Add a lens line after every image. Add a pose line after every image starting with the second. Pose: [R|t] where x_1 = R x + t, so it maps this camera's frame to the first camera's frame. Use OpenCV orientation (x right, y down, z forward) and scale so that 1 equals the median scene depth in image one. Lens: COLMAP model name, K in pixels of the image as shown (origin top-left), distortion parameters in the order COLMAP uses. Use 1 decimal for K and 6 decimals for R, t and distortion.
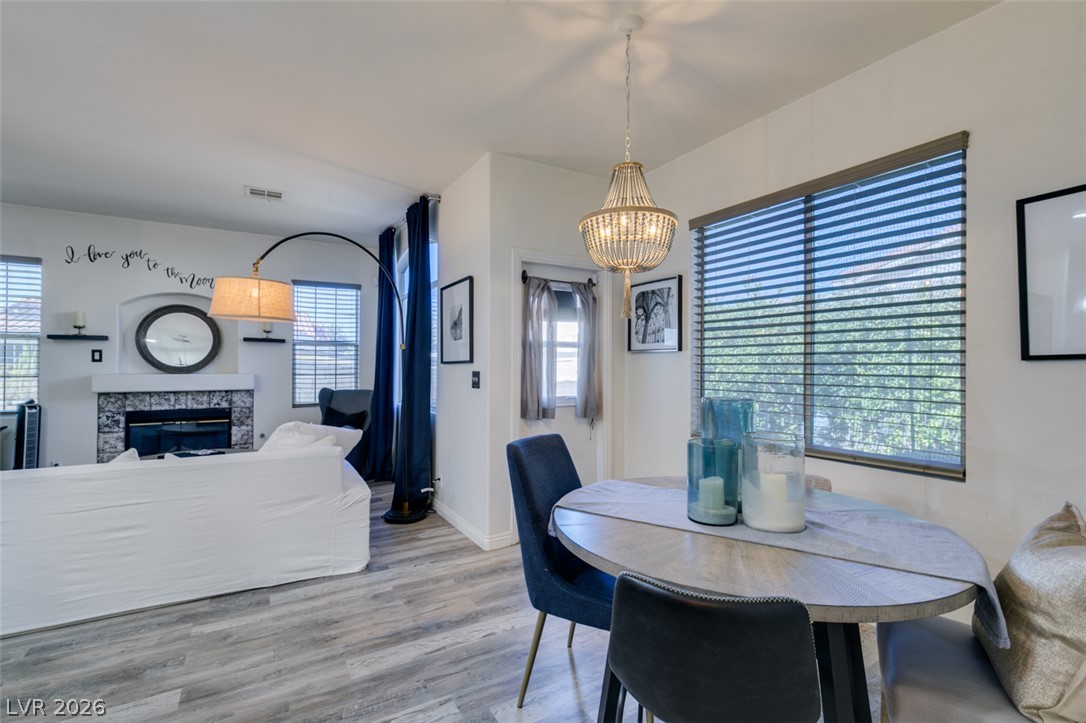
lens RADIAL K [[484.7, 0, 540.5], [0, 484.7, 361.7], [0, 0, 1]] dist [0.000236, -0.001231]
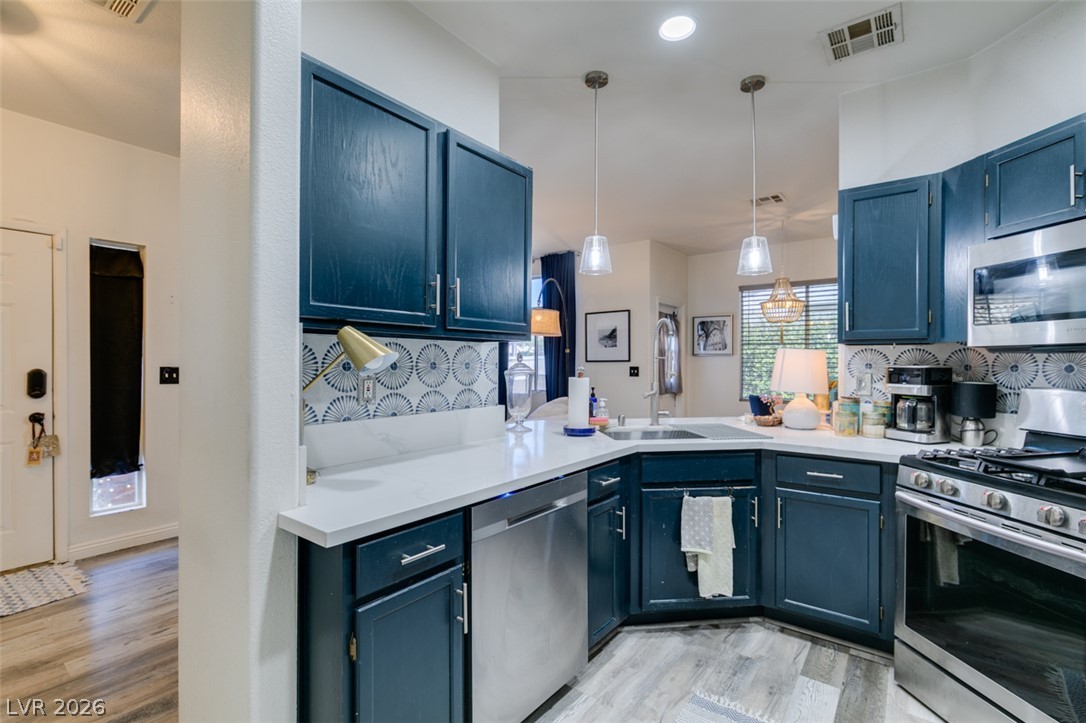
lens RADIAL K [[484.7, 0, 542.0], [0, 484.7, 363.0], [0, 0, 1]] dist [0.000236, -0.001231]
pose [[0.929933, 0.000830, 0.367729, -1.027933], [-0.004435, 0.999950, 0.008960, -0.006521], [-0.367703, -0.009963, 0.929890, -0.440048]]
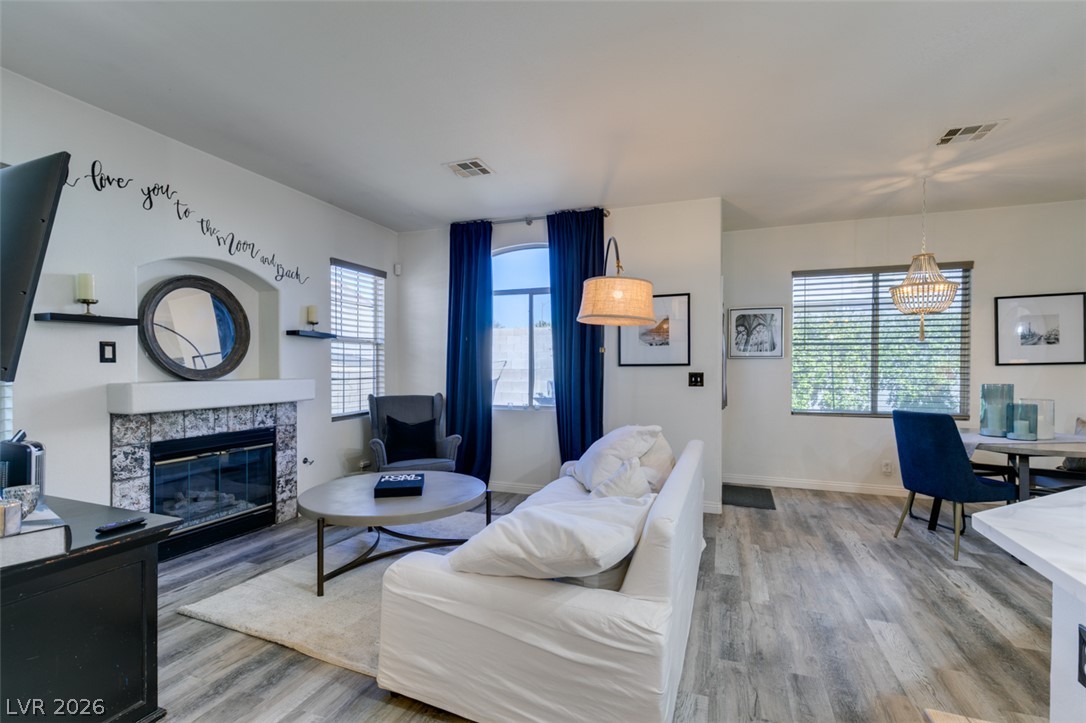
lens RADIAL K [[484.7, 0, 540.7], [0, 484.7, 371.8], [0, 0, 1]] dist [0.000236, -0.001231]
pose [[0.783419, -0.006512, 0.621459, -1.168860], [-0.004795, 0.999852, 0.016520, -0.000406], [-0.621475, -0.015922, 0.783272, 0.282551]]
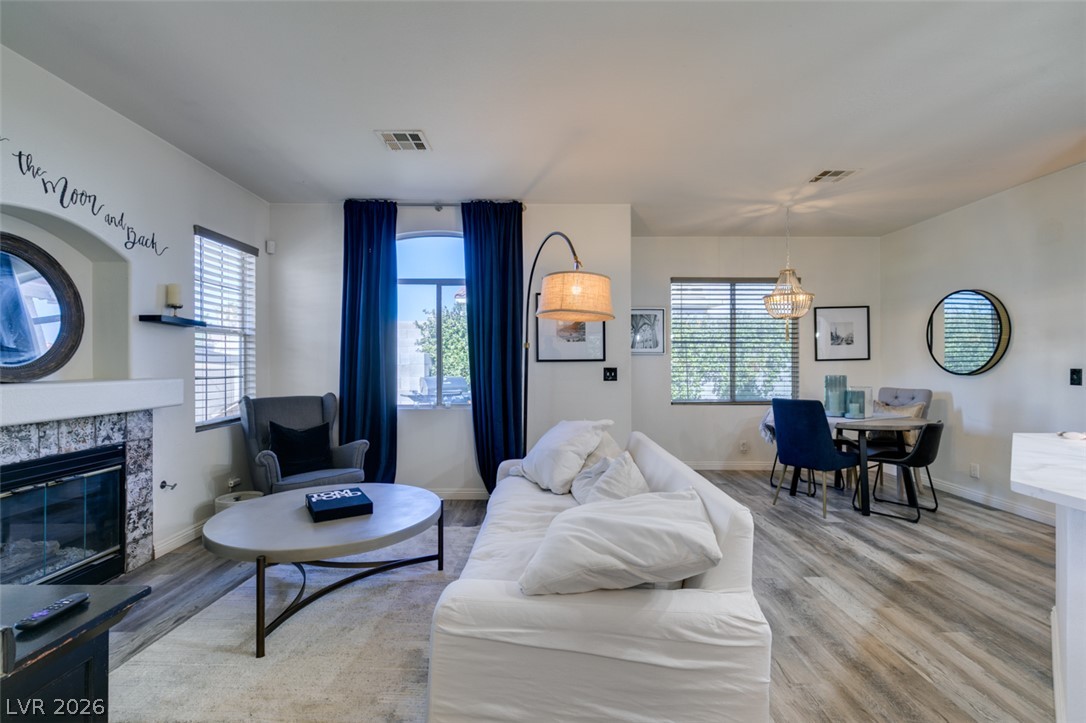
lens RADIAL K [[484.7, 0, 539.2], [0, 484.7, 362.5], [0, 0, 1]] dist [0.000236, -0.001231]
pose [[0.516500, -0.001724, 0.856285, -1.297122], [-0.005793, 0.999968, 0.005507, -0.000127], [-0.856267, -0.007805, 0.516474, 0.487880]]
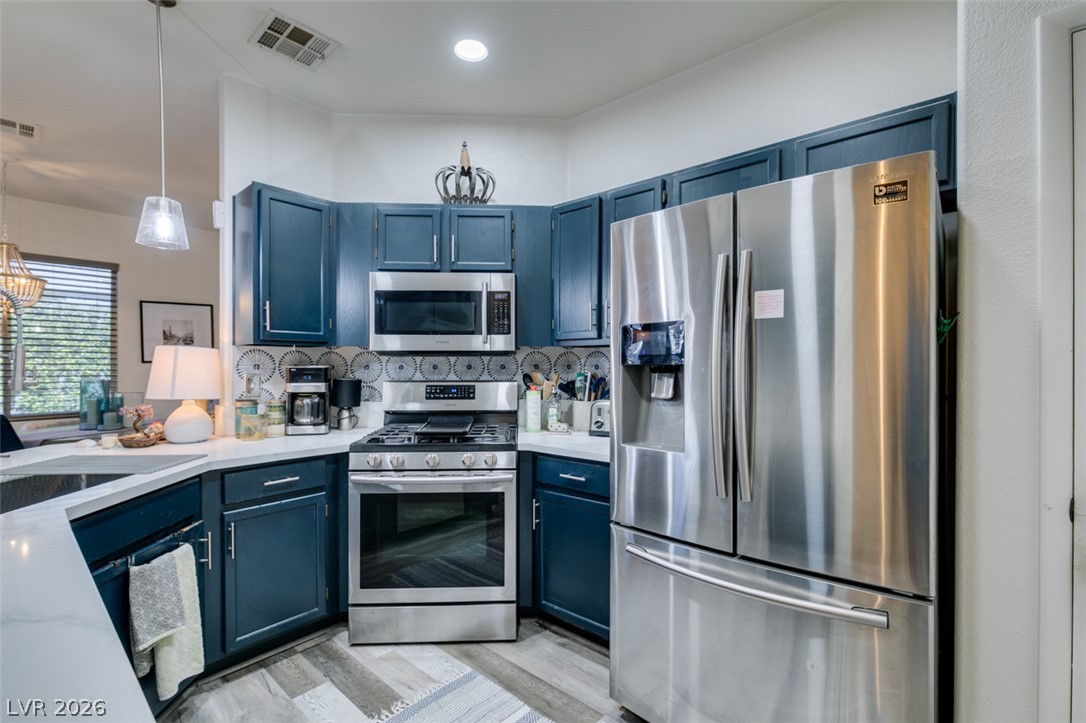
lens RADIAL K [[484.7, 0, 537.6], [0, 484.7, 366.4], [0, 0, 1]] dist [0.000236, -0.001231]
pose [[-0.295094, -0.005094, 0.955455, -1.115696], [-0.006783, 0.999972, 0.003237, -0.003495], [-0.955444, -0.005525, -0.295120, -0.136143]]
